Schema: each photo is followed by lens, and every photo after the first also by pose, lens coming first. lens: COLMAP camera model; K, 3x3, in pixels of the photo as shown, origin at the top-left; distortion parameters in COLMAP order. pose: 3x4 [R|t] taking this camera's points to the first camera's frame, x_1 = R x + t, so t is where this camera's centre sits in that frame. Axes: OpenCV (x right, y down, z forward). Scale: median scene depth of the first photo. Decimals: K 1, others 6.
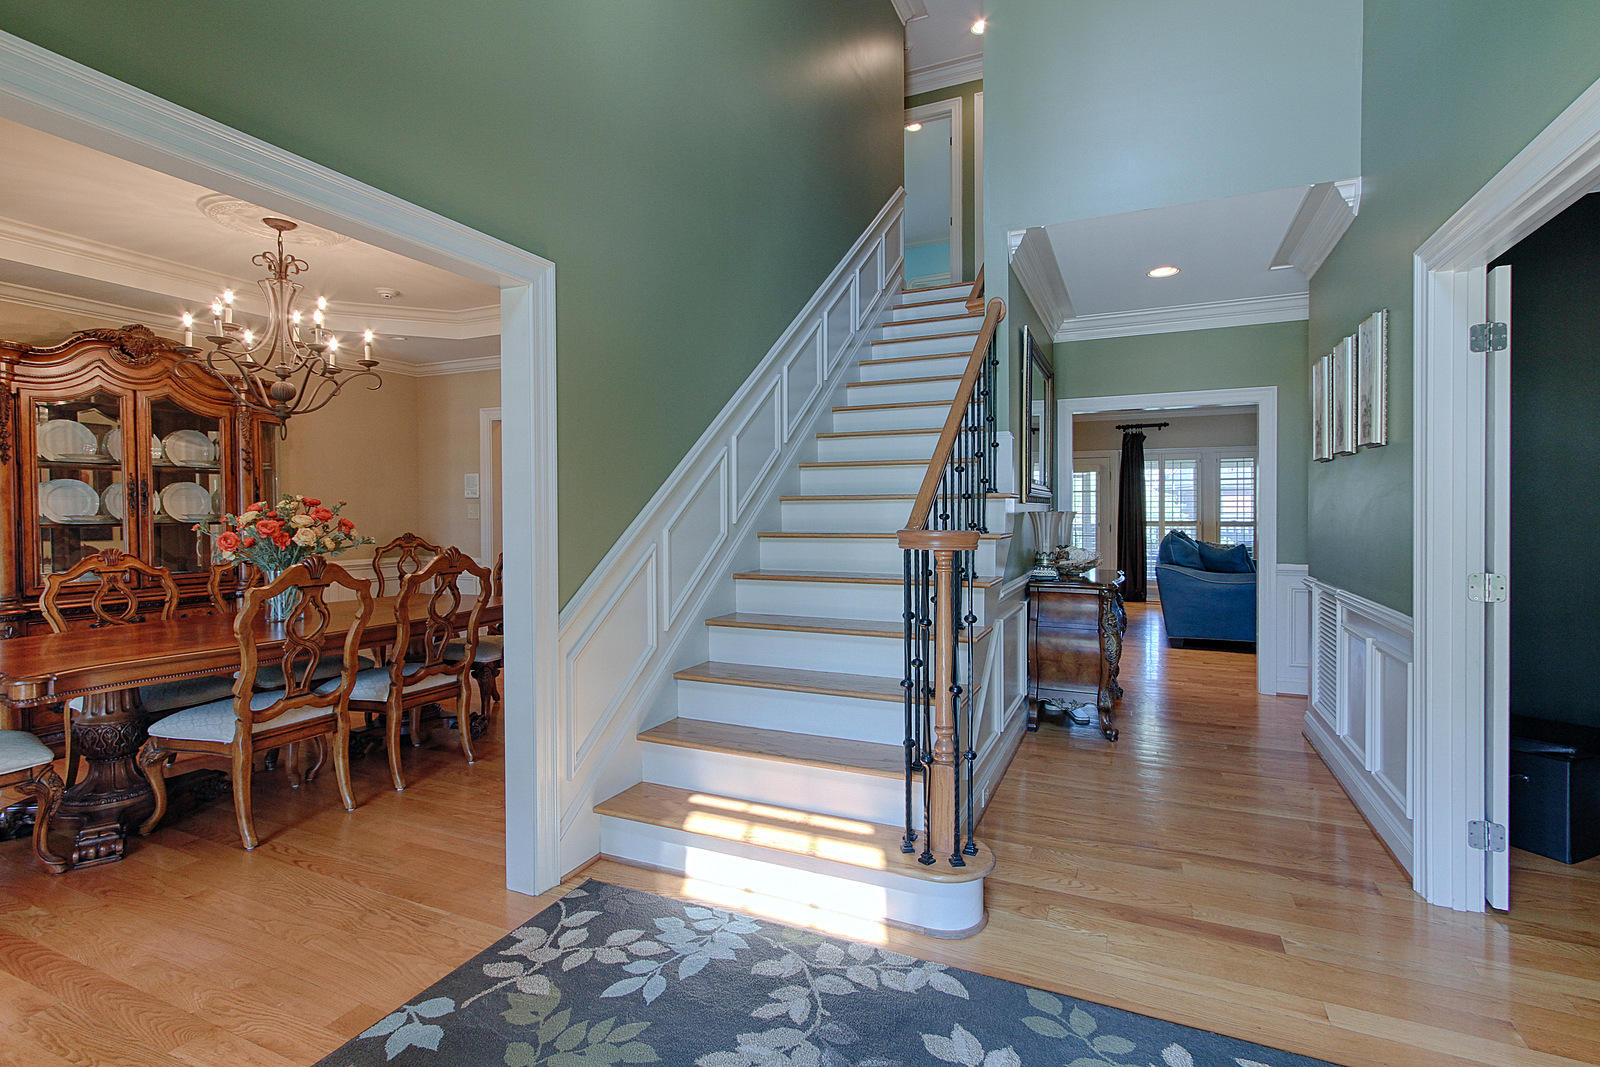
lens RADIAL K [[732.1, 0, 805.1], [0, 732.1, 546.8], [0, 0, 1]] dist [0.004087, 0.001583]
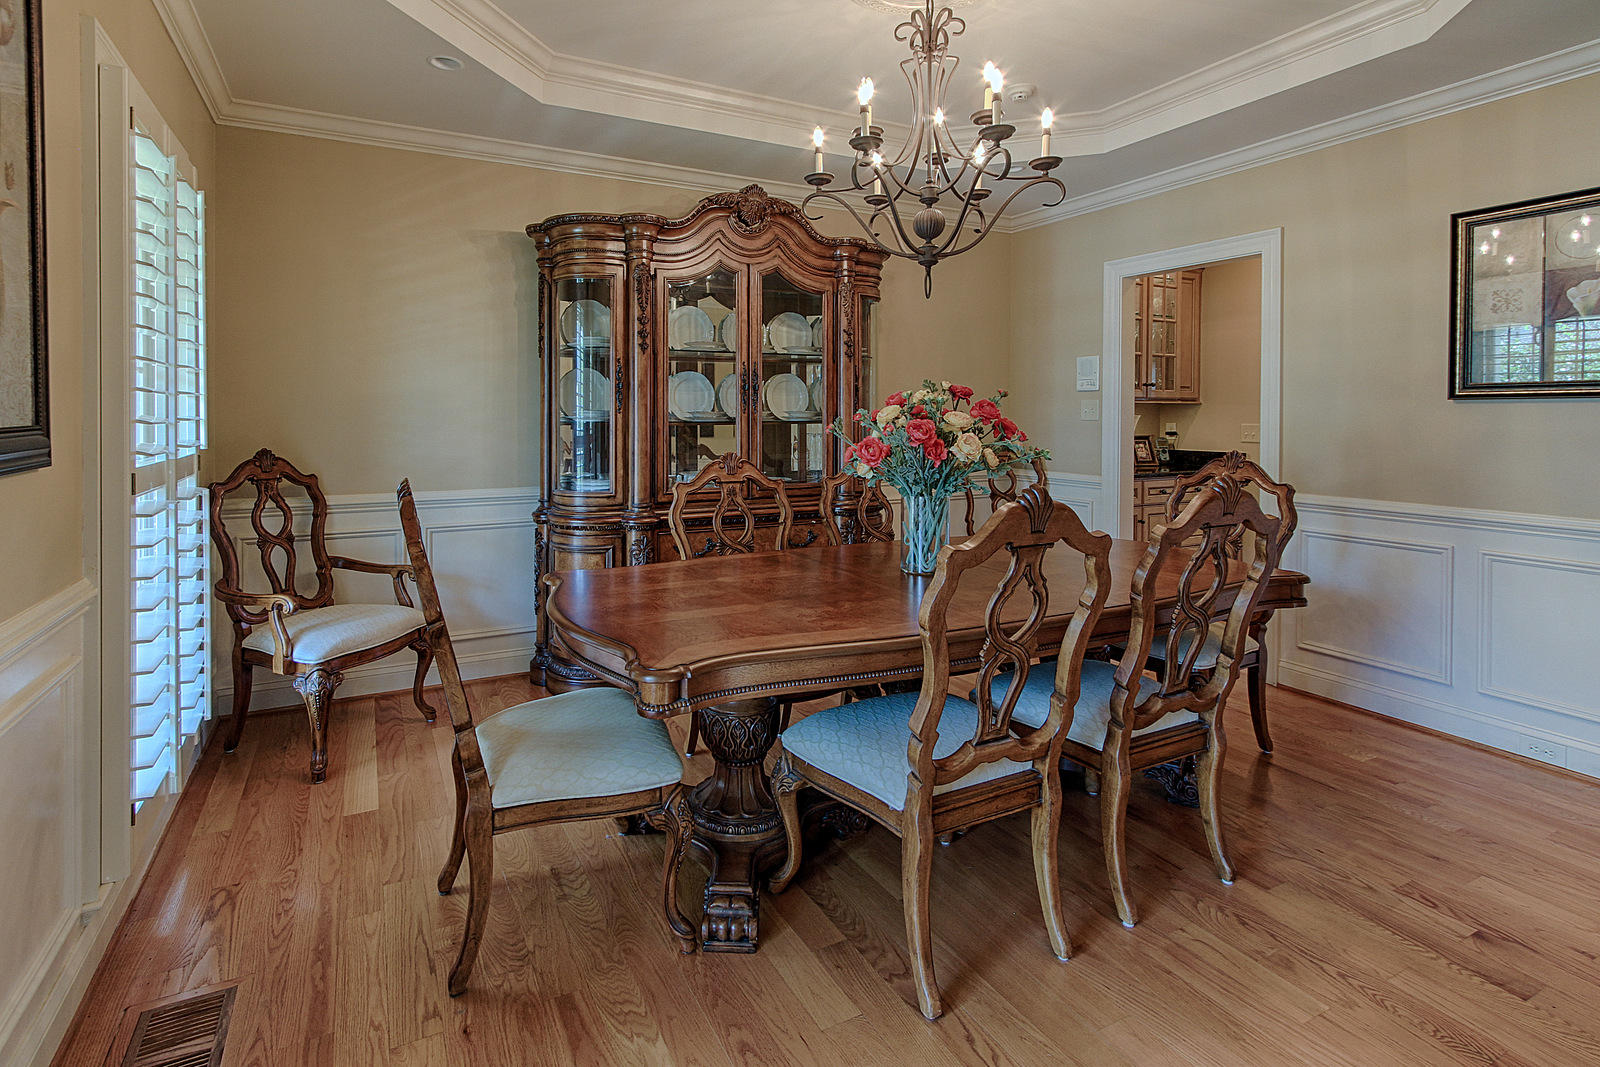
lens RADIAL K [[763.1, 0, 772.8], [0, 763.1, 531.5], [0, 0, 1]] dist [0.002424, 0.000722]
pose [[0.787421, 0.100146, -0.608226, -0.374100], [-0.035040, 0.992391, 0.118037, -0.011686], [0.615418, -0.071633, 0.784939, 0.350731]]
